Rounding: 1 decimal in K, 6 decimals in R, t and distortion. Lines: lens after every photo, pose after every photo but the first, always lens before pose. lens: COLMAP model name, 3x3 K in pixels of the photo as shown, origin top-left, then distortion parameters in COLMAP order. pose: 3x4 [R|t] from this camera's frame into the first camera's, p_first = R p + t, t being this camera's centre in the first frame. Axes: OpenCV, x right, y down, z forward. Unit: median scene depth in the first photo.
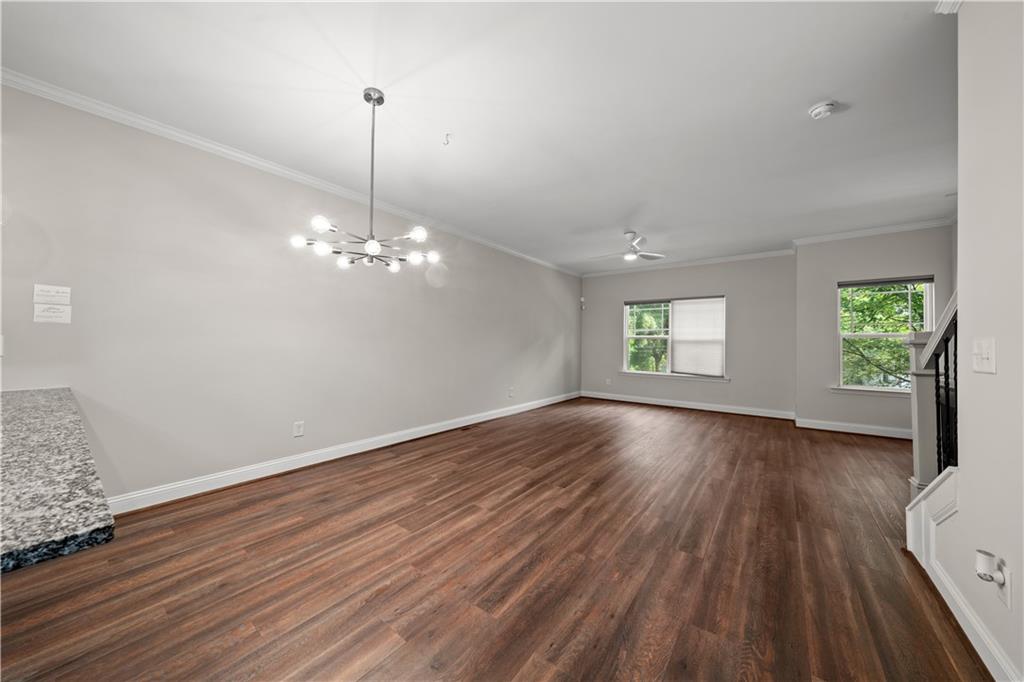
lens RADIAL K [[352.5, 0, 508.6], [0, 352.5, 342.1], [0, 0, 1]] dist [-0.001153, -0.000088]
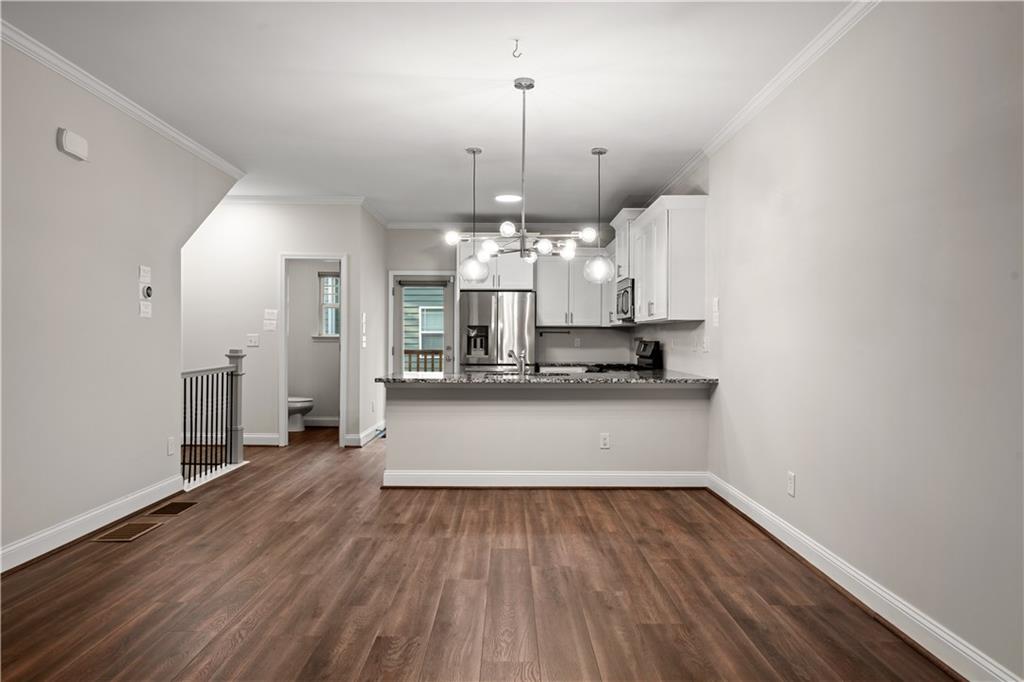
lens RADIAL K [[683.7, 0, 512.0], [0, 683.7, 341.0], [0, 0, 1]] dist [-0.002045, 0.000704]
pose [[-0.790331, -0.010937, -0.612582, 0.563033], [-0.013239, 0.999912, -0.000772, 0.004726], [0.612537, 0.007500, -0.790406, 1.760026]]
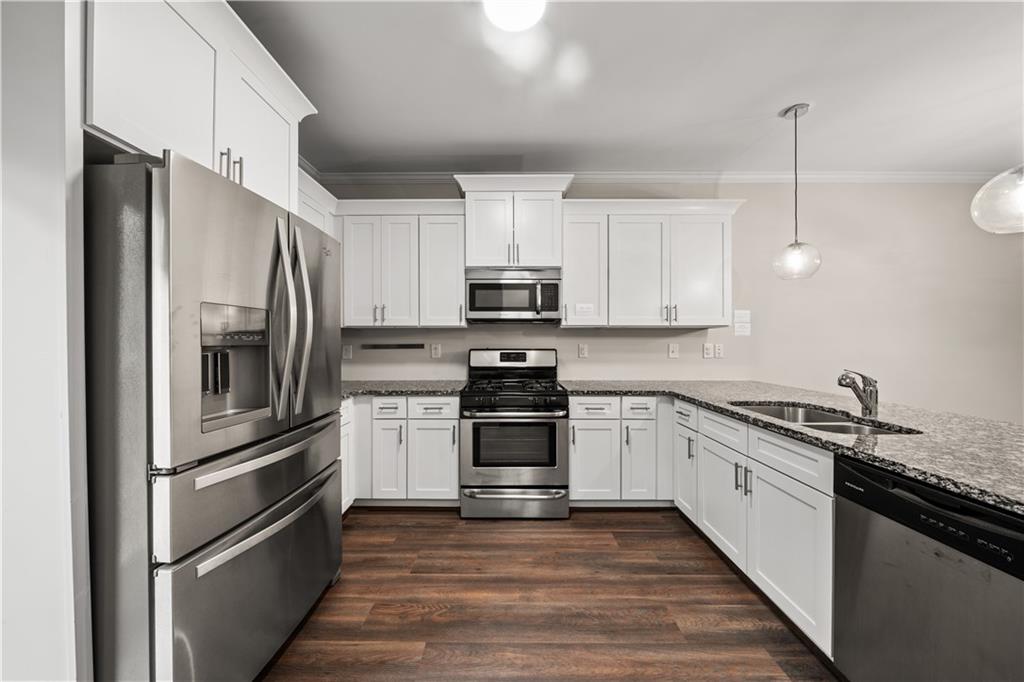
lens RADIAL K [[352.5, 0, 508.6], [0, 352.5, 342.1], [0, 0, 1]] dist [-0.001153, -0.000088]
pose [[0.606105, -0.009283, -0.795331, -0.508396], [0.005611, 0.999957, -0.007395, -0.014911], [0.795365, 0.000020, 0.606131, -0.470134]]
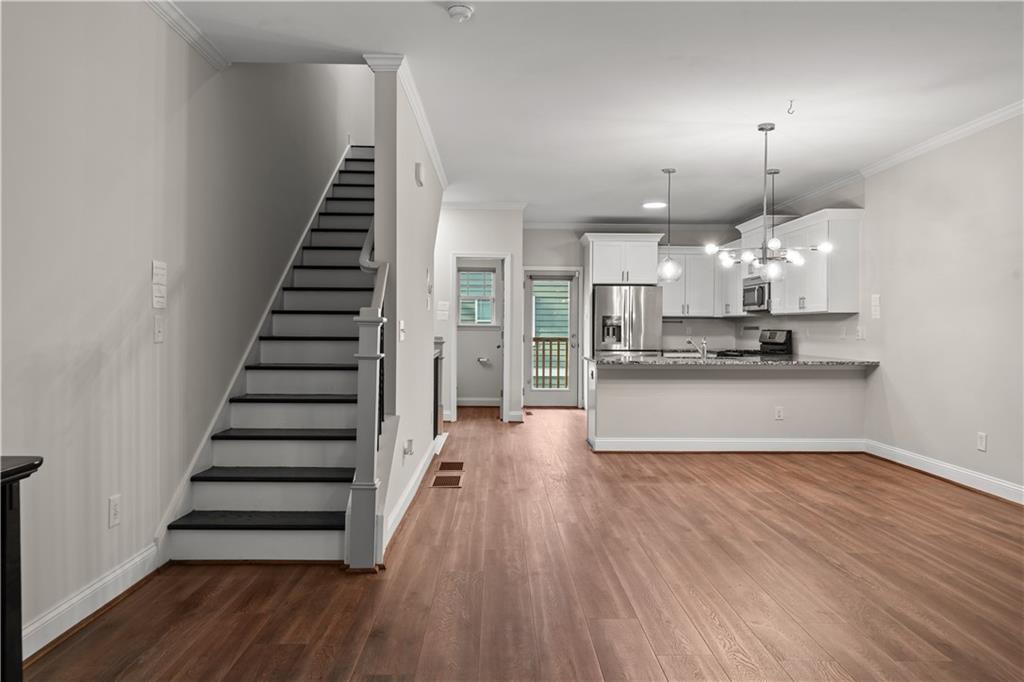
lens RADIAL K [[690.0, 0, 510.3], [0, 690.0, 326.1], [0, 0, 1]] dist [0.002073, 0.002630]
pose [[-0.779919, -0.015151, -0.625697, 1.294039], [-0.014938, 0.999873, -0.005591, 0.013203], [0.625702, 0.004986, -0.780046, 1.656520]]
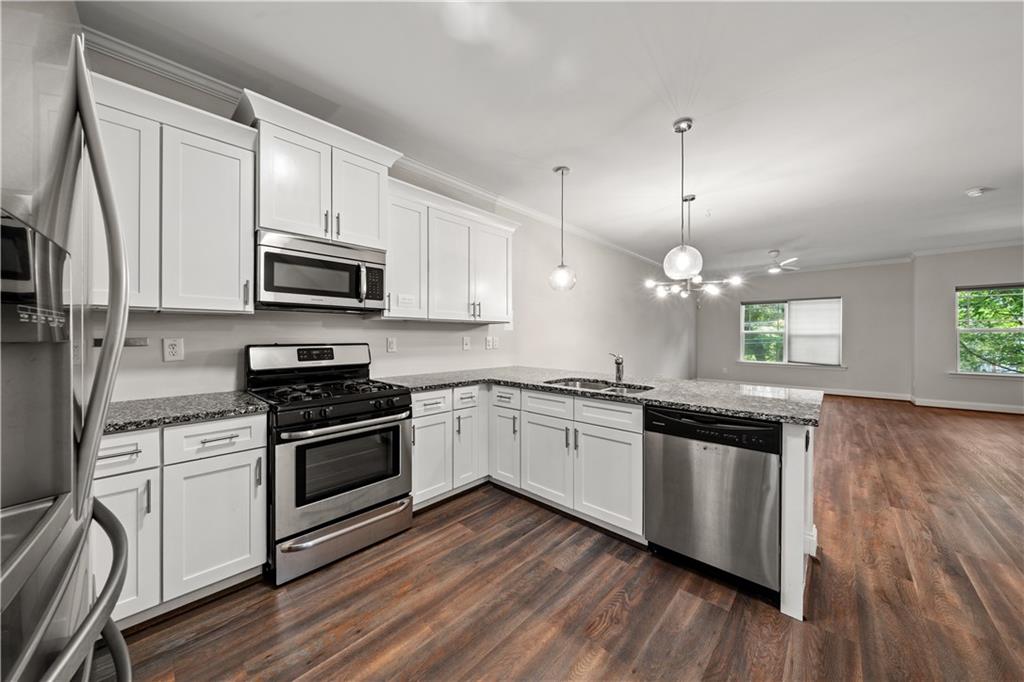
lens RADIAL K [[354.3, 0, 506.5], [0, 354.3, 334.6], [0, 0, 1]] dist [-0.001099, -0.000040]
pose [[0.995175, -0.008849, -0.097715, -0.794844], [0.008408, 0.999953, -0.004923, -0.016411], [0.097754, 0.004077, 0.995202, -0.596202]]
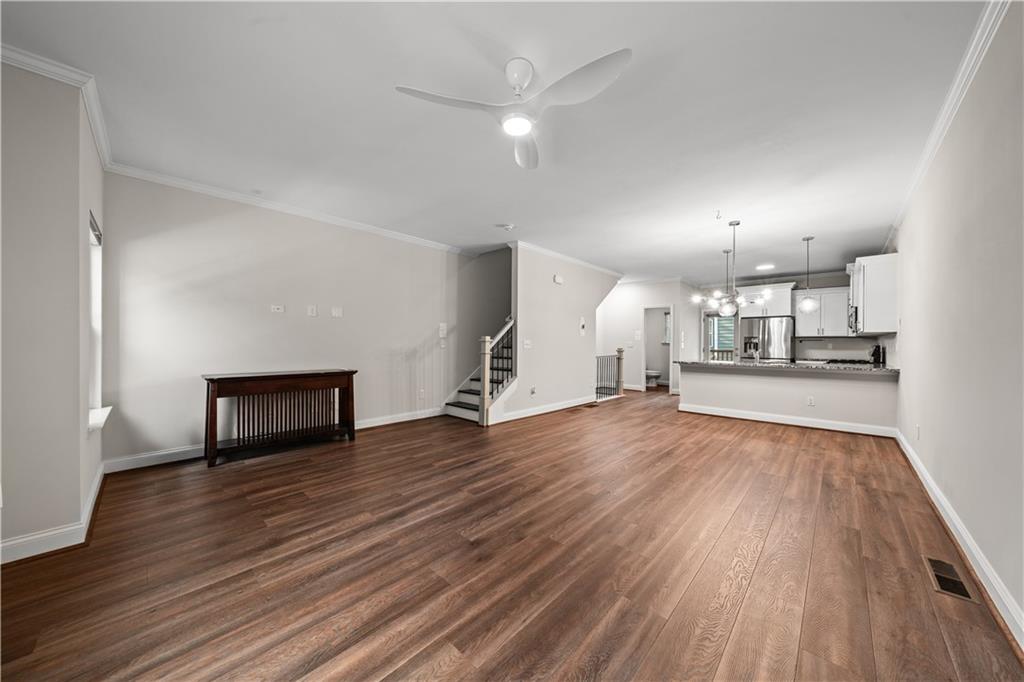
lens RADIAL K [[352.5, 0, 508.6], [0, 352.5, 342.1], [0, 0, 1]] dist [-0.001153, -0.000088]
pose [[-0.994606, -0.013530, 0.102834, 0.503027], [-0.013633, 0.999907, -0.000301, 0.007239], [-0.102821, -0.001702, -0.994698, 2.272053]]
